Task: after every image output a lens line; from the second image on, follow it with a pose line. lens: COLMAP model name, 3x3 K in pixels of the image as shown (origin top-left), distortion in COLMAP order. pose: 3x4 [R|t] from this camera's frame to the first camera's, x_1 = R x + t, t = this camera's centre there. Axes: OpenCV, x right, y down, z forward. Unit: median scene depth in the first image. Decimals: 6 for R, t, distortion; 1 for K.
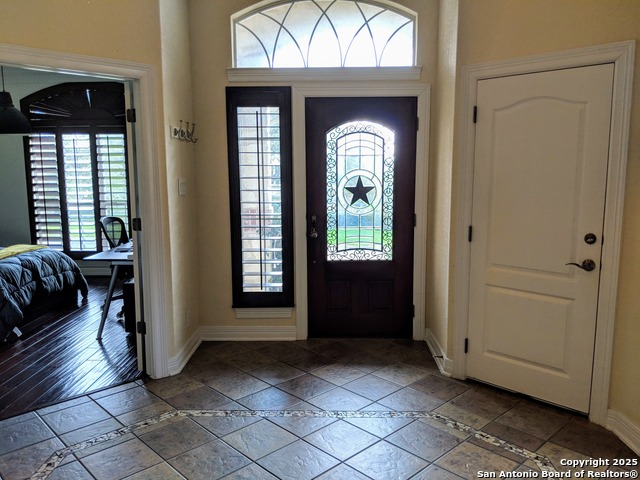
lens RADIAL K [[511.1, 0, 320.0], [0, 511.1, 240.0], [0, 0, 1]] dist [0.001237, -0.005226]
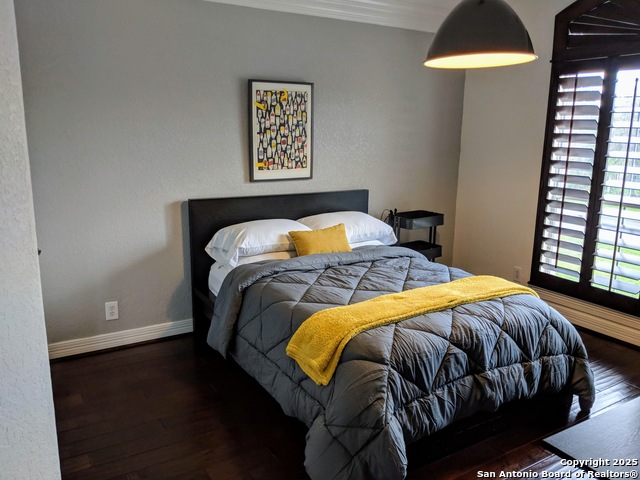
lens RADIAL K [[511.1, 0, 320.0], [0, 511.1, 240.0], [0, 0, 1]] dist [0.001237, -0.005226]
pose [[0.528062, 0.181260, -0.829635, -0.249288], [-0.134171, 0.982492, 0.129257, -0.077781], [0.838539, 0.043057, 0.543137, 0.585021]]
